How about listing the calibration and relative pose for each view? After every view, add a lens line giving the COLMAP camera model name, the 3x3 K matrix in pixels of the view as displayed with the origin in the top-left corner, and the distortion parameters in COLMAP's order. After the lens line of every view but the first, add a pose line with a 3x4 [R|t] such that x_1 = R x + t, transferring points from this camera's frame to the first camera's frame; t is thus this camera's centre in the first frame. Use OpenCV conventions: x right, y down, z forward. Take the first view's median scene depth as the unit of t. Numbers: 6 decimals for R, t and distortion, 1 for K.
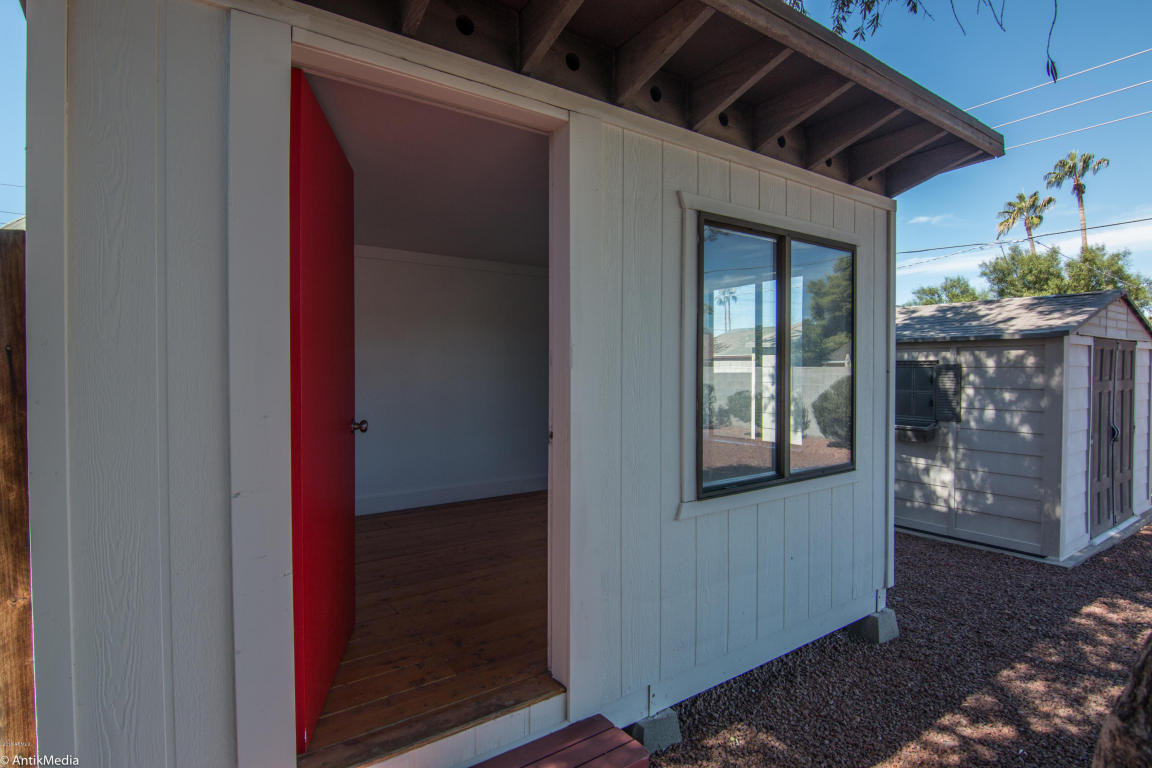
lens RADIAL K [[587.1, 0, 571.8], [0, 587.1, 379.4], [0, 0, 1]] dist [-0.004457, -0.007413]
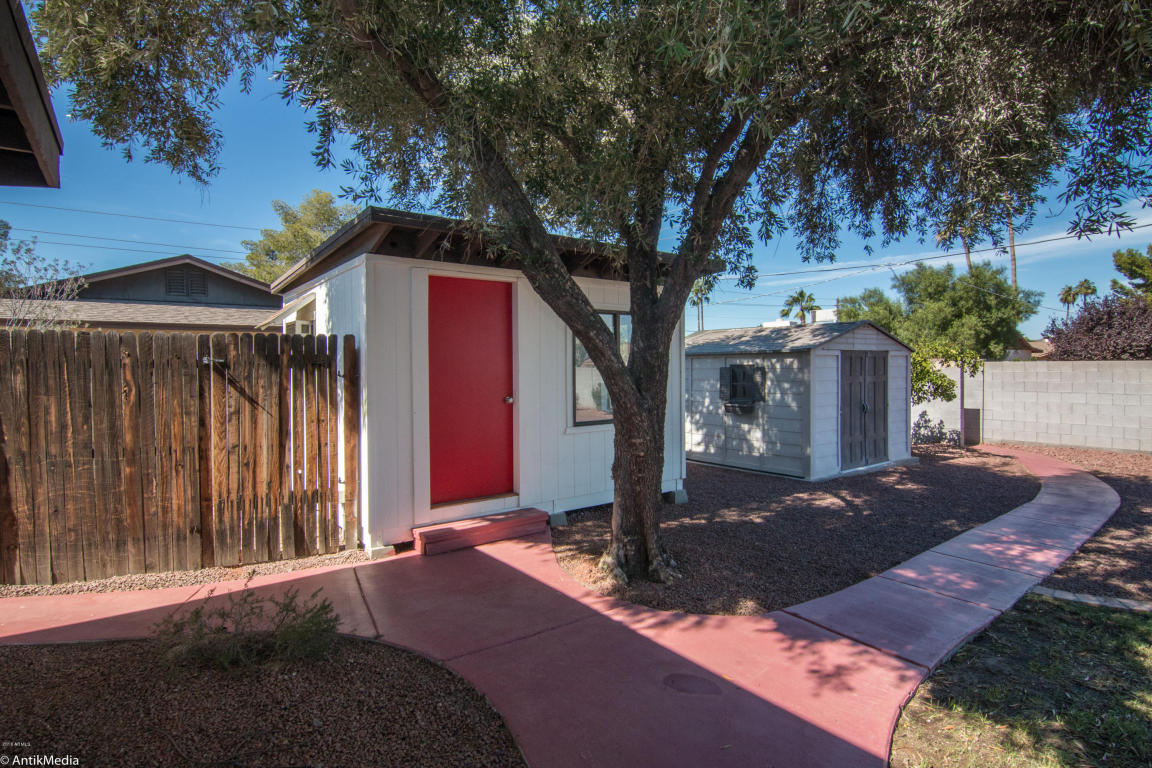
lens RADIAL K [[587.1, 0, 571.8], [0, 587.1, 379.4], [0, 0, 1]] dist [-0.004457, -0.007413]
pose [[0.999367, -0.008514, 0.034539, 0.056640], [0.008499, 0.999964, 0.000582, 0.004294], [-0.034543, -0.000288, 0.999403, -0.655266]]
